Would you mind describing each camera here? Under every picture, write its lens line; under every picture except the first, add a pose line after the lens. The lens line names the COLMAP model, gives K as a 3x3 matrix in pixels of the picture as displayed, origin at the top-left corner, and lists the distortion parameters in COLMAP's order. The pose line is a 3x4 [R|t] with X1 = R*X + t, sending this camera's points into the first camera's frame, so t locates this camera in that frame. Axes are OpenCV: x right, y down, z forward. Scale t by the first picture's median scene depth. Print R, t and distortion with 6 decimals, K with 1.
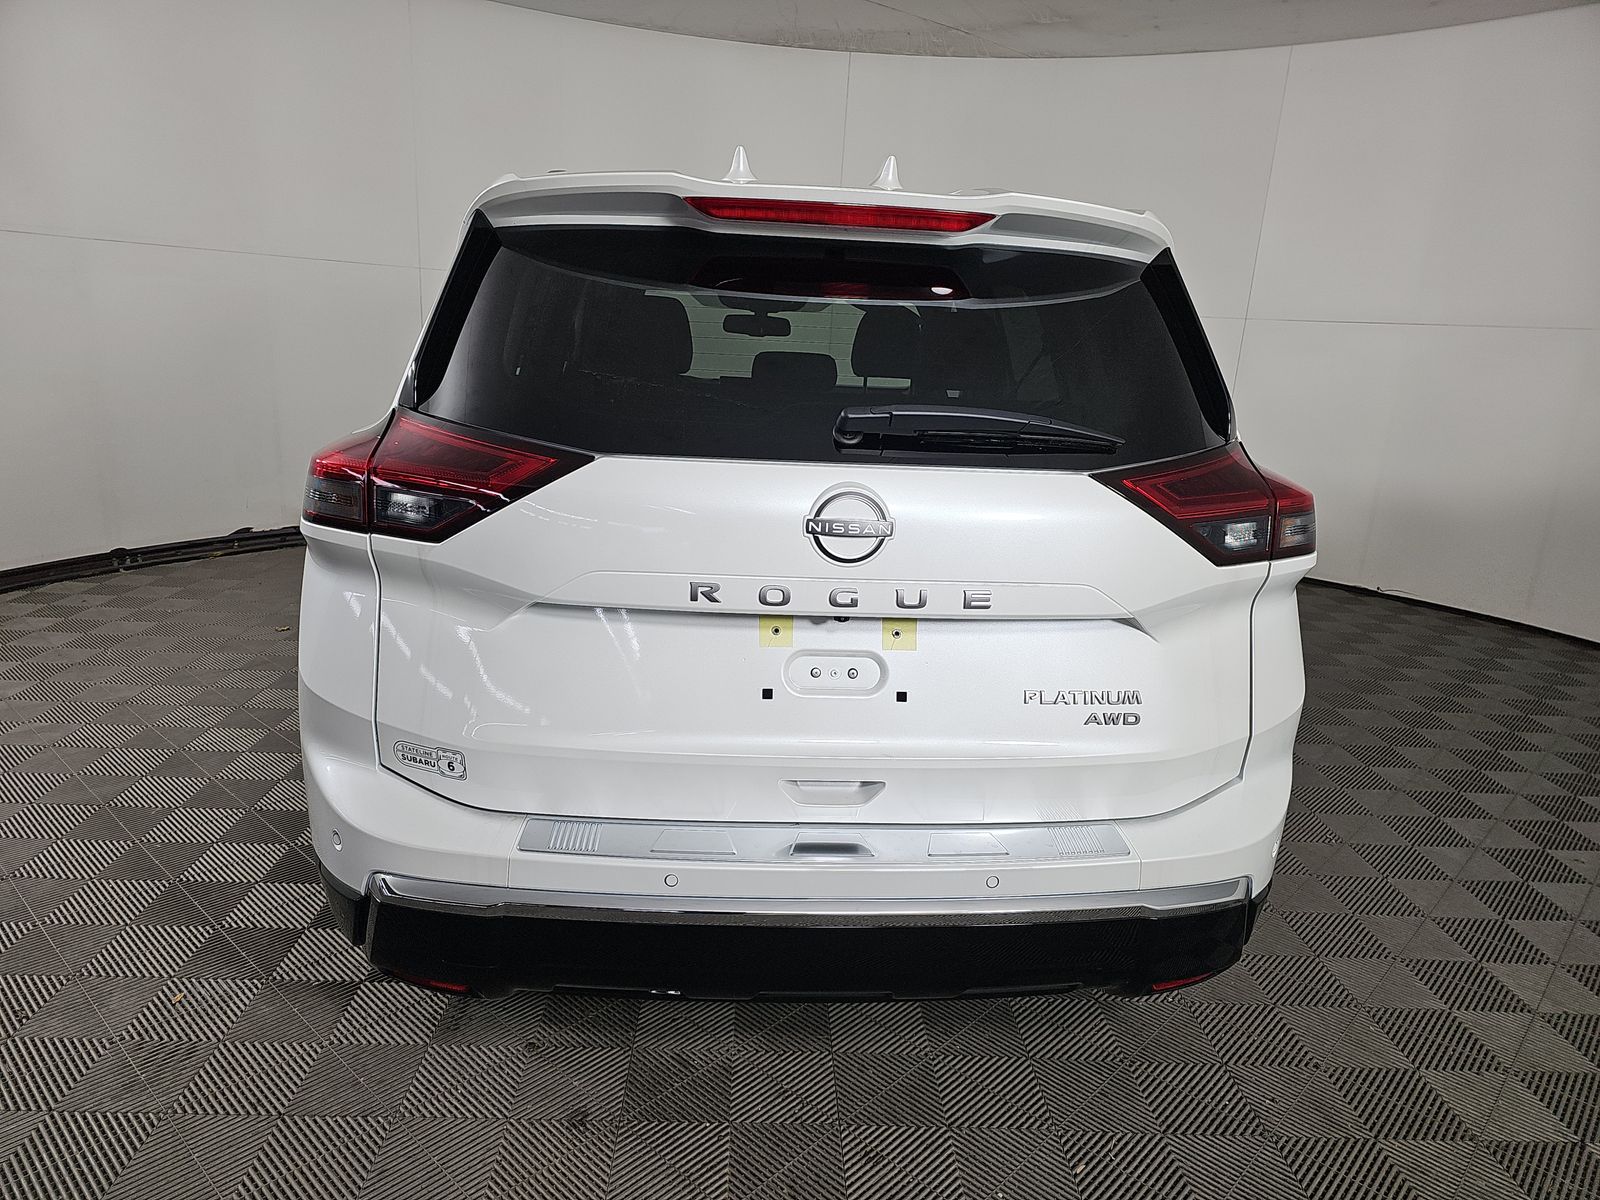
lens RADIAL K [[1057.7, 0, 800.0], [0, 1057.7, 600.0], [0, 0, 1]] dist [0.064214, -0.063945]
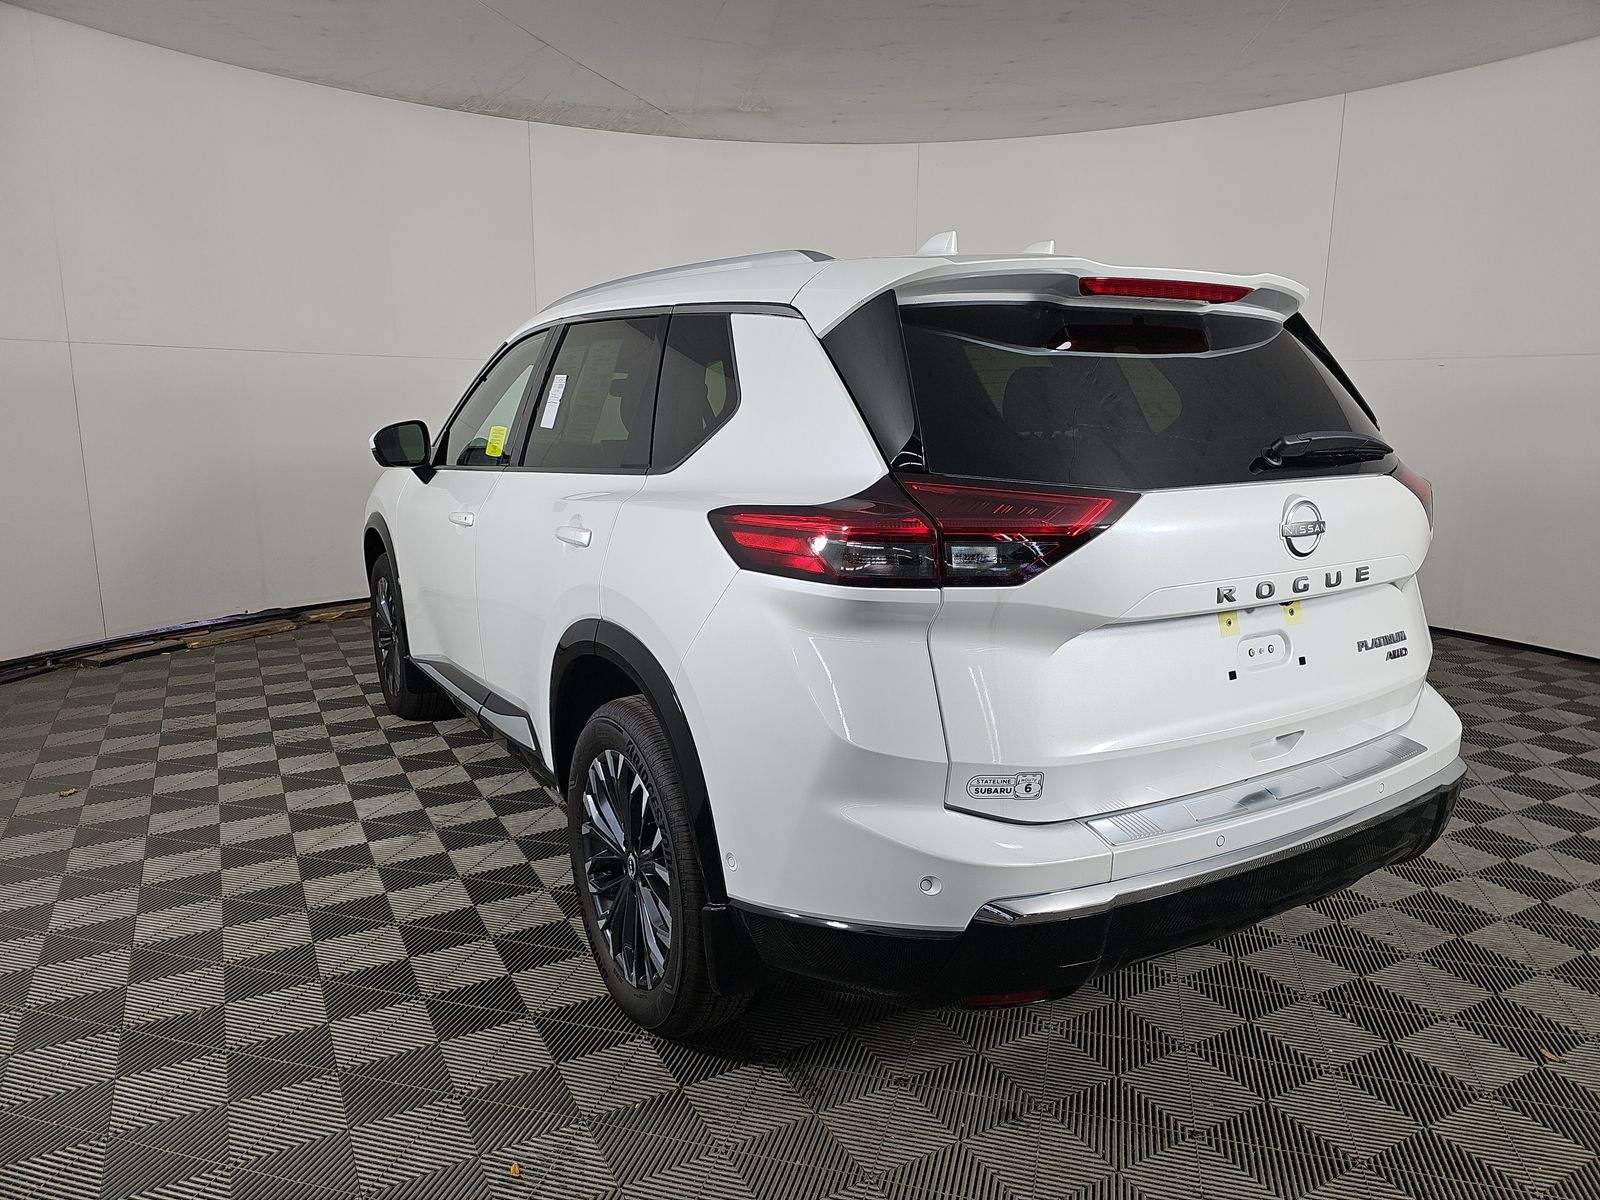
lens RADIAL K [[1057.7, 0, 800.0], [0, 1057.7, 600.0], [0, 0, 1]] dist [0.064214, -0.063945]
pose [[0.886127, -0.134929, 0.443365, -0.992662], [0.157746, 0.987369, -0.014791, -0.056173], [-0.435769, 0.083046, 0.896219, 0.104435]]
